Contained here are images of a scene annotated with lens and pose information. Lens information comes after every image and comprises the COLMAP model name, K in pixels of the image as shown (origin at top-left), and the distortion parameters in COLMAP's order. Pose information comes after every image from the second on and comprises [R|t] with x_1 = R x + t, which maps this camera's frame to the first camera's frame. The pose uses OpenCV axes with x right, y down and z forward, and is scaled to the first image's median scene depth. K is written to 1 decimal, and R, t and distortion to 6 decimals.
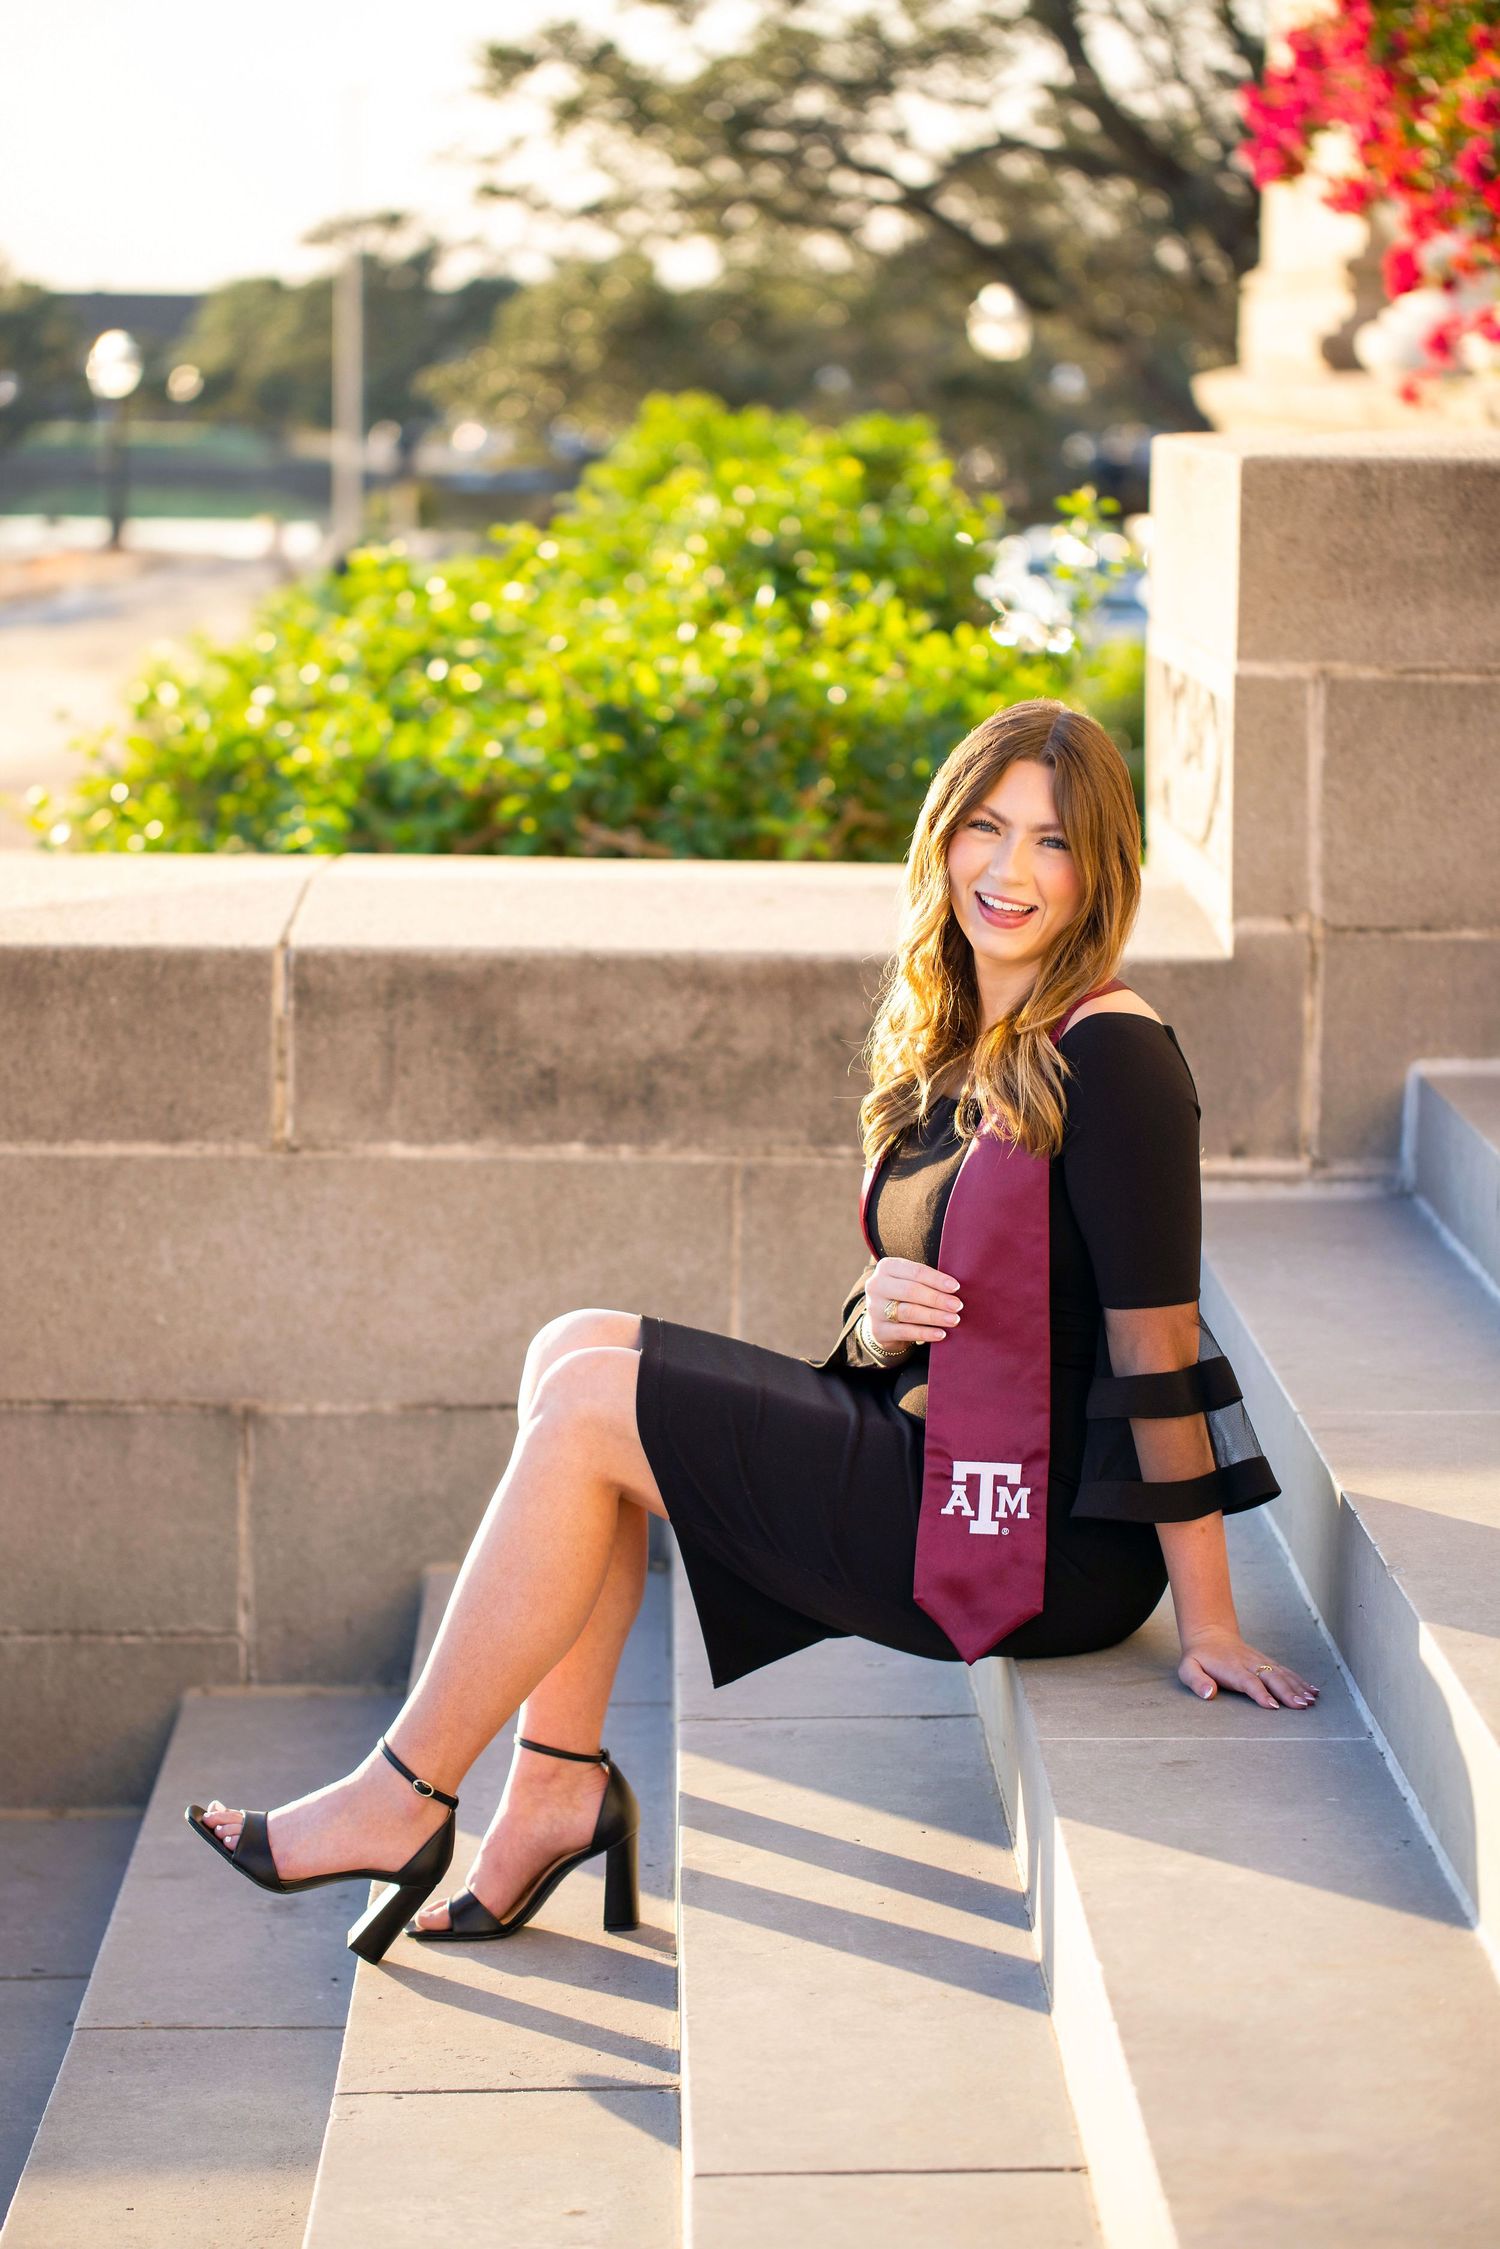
lens RADIAL K [[6293.2, 0, 747.4], [0, 6293.2, 1130.0], [0, 0, 1]] dist [-0.018188, 0.000000]
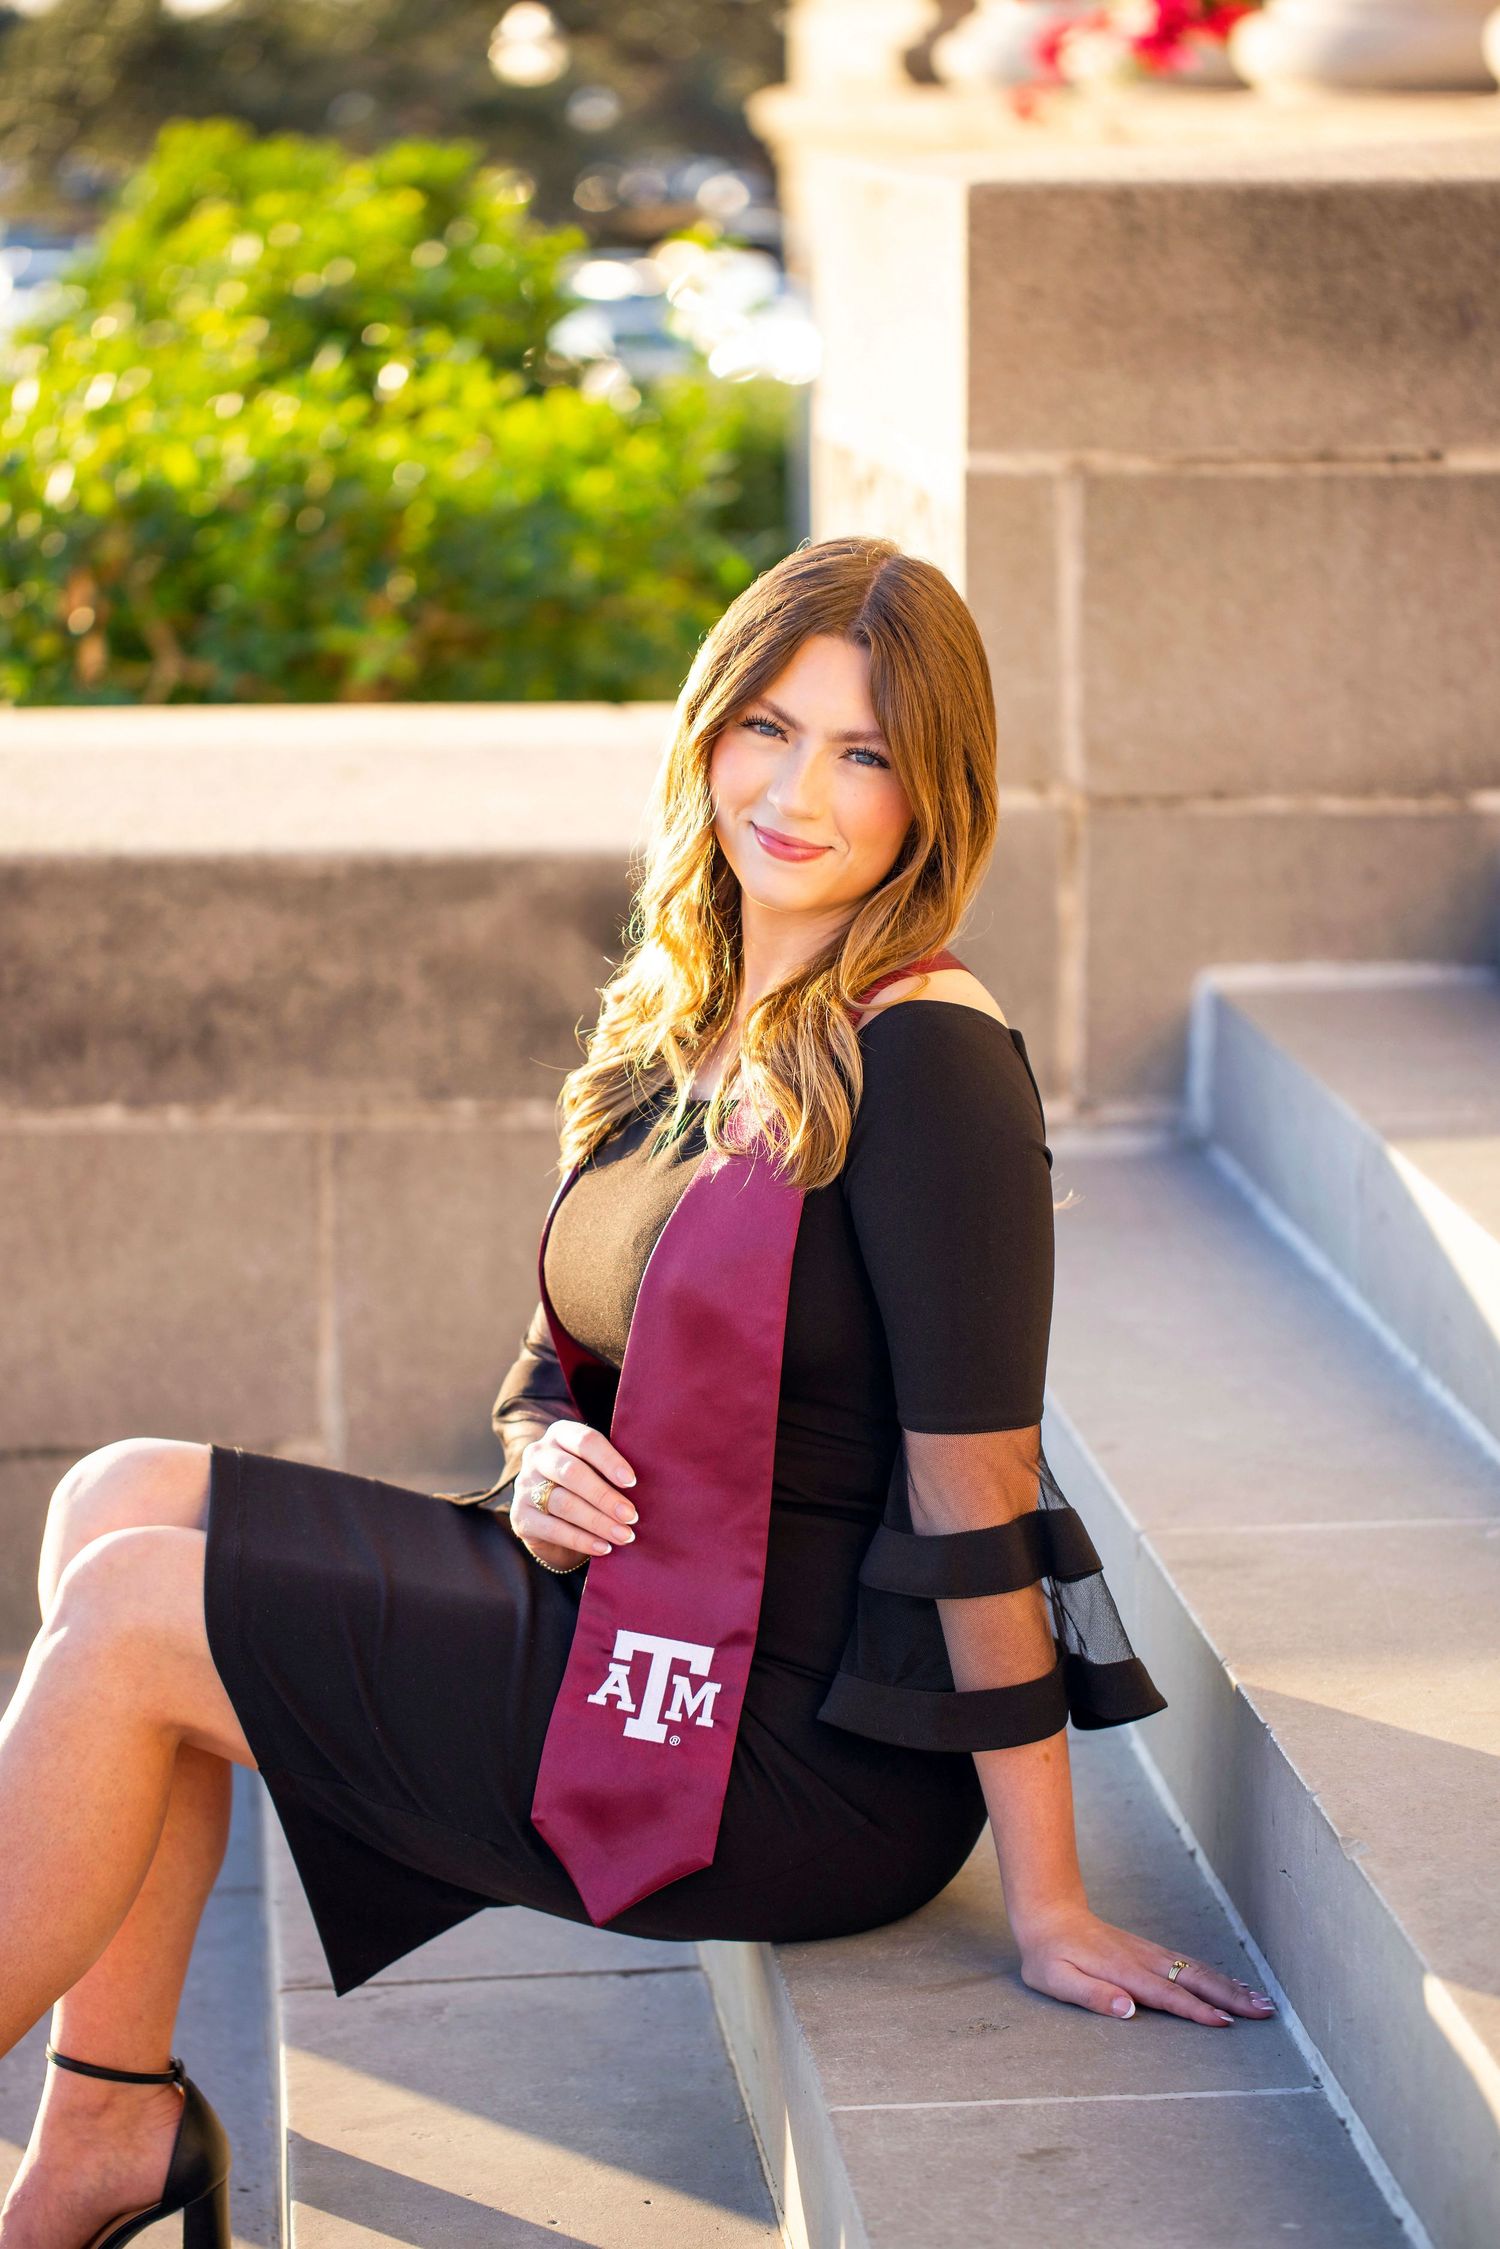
lens RADIAL K [[6293.2, 0, 758.1], [0, 6293.2, 1116.3], [0, 0, 1]] dist [-0.018188, 0.000000]
pose [[0.996871, -0.026748, 0.074381, -0.005930], [0.023719, 0.998865, 0.041313, -0.026345], [-0.075402, -0.039420, 0.996374, 0.240398]]
